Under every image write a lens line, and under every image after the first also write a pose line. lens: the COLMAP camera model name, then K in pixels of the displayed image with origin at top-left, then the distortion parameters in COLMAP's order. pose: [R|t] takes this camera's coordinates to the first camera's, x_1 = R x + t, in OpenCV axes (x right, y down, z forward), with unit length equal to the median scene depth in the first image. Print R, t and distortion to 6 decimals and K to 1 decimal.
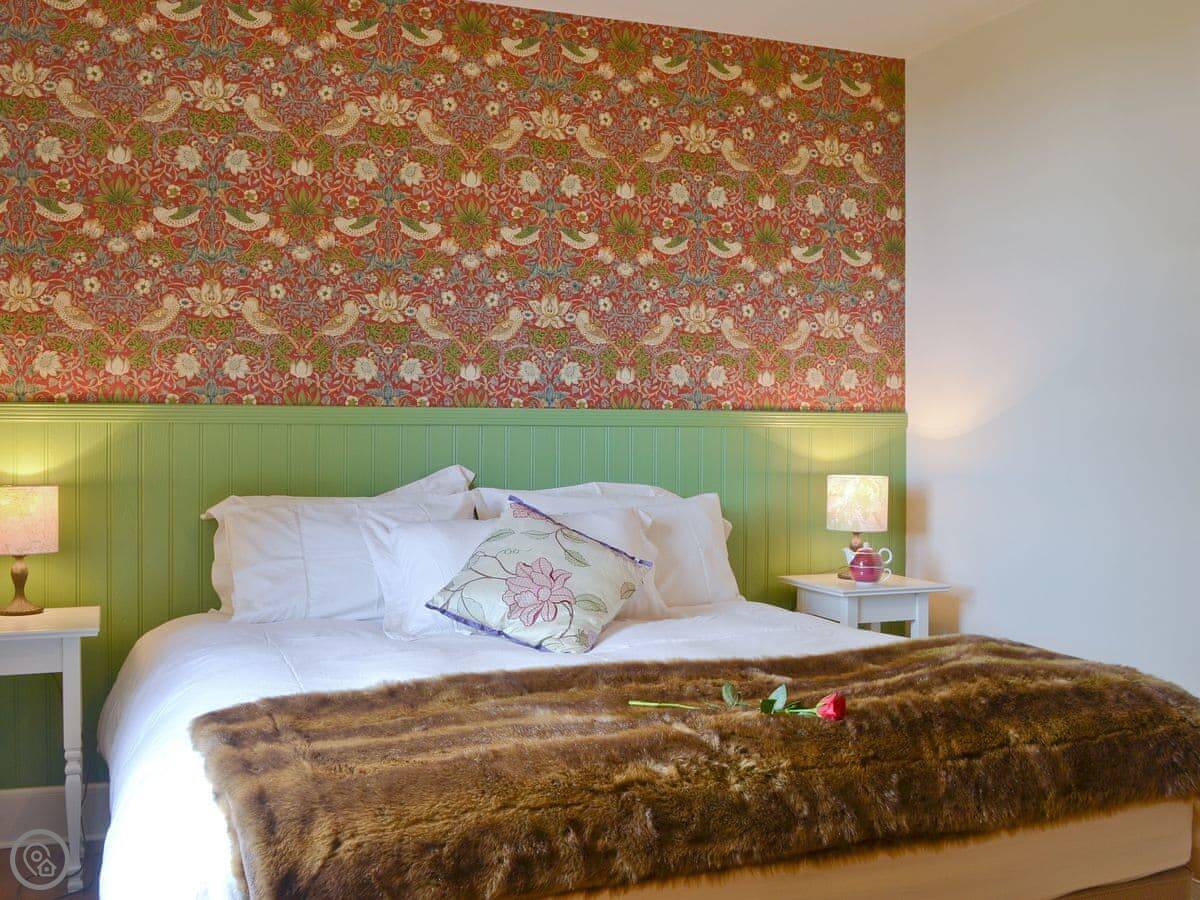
lens RADIAL K [[864.4, 0, 600.1], [0, 864.4, 440.1], [0, 0, 1]] dist [-0.047449, 0.004509]
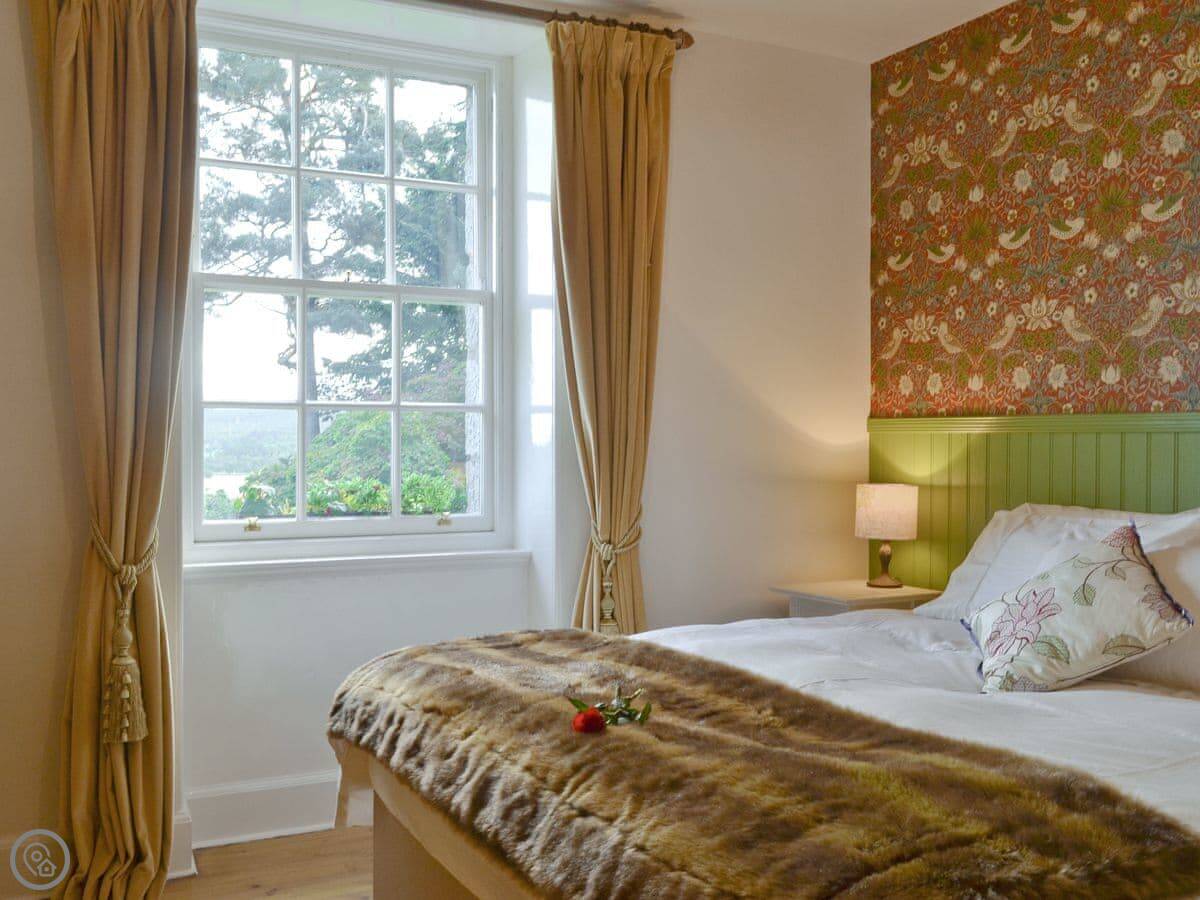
lens RADIAL K [[1104.3, 0, 601.9], [0, 1104.3, 466.7], [0, 0, 1]] dist [-0.046934, 0.022979]
pose [[0.222714, 0.020453, -0.974669, 0.887629], [-0.009000, 0.999780, 0.018924, 0.000985], [0.974842, 0.004557, 0.222849, 0.236201]]
